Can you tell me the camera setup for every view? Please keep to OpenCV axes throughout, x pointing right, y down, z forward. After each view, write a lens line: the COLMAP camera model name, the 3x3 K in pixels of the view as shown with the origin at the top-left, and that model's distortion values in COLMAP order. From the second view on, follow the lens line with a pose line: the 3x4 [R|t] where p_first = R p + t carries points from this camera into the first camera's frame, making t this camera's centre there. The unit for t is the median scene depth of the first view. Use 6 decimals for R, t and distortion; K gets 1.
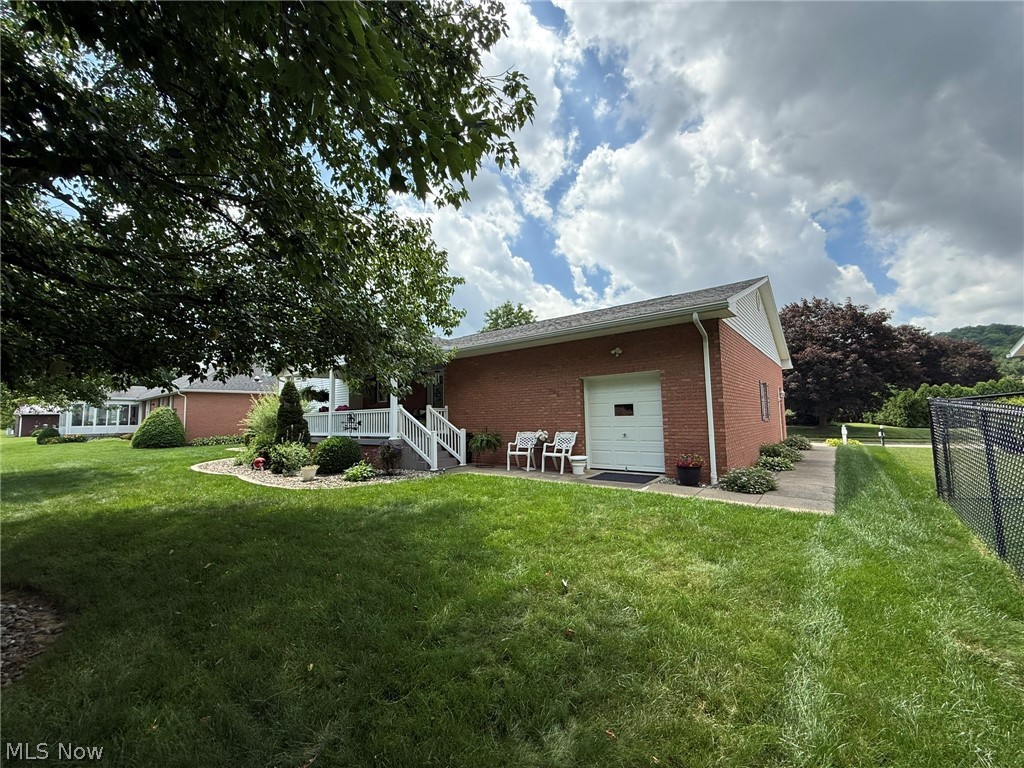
lens RADIAL K [[407.0, 0, 507.9], [0, 407.0, 386.8], [0, 0, 1]] dist [-0.002231, 0.000325]
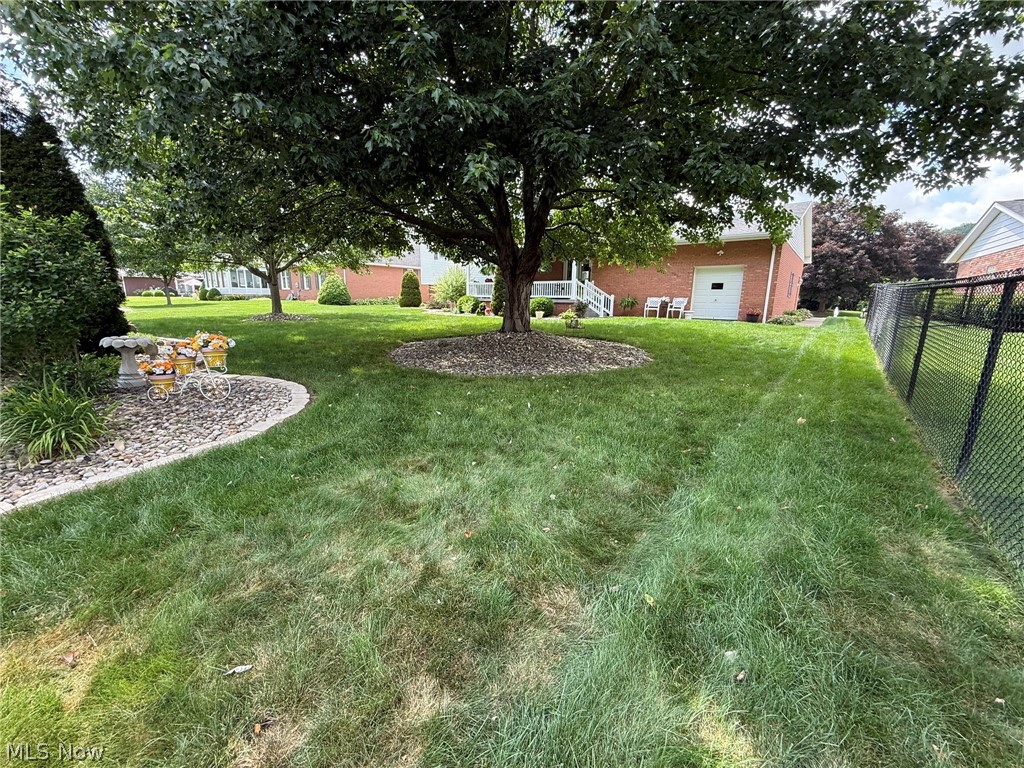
lens RADIAL K [[407.0, 0, 511.7], [0, 407.0, 384.3], [0, 0, 1]] dist [-0.002231, 0.000325]
pose [[0.999310, 0.032178, 0.018532, -0.590915], [-0.036086, 0.959241, 0.280275, 0.001880], [-0.008758, -0.280751, 0.959741, -0.779473]]
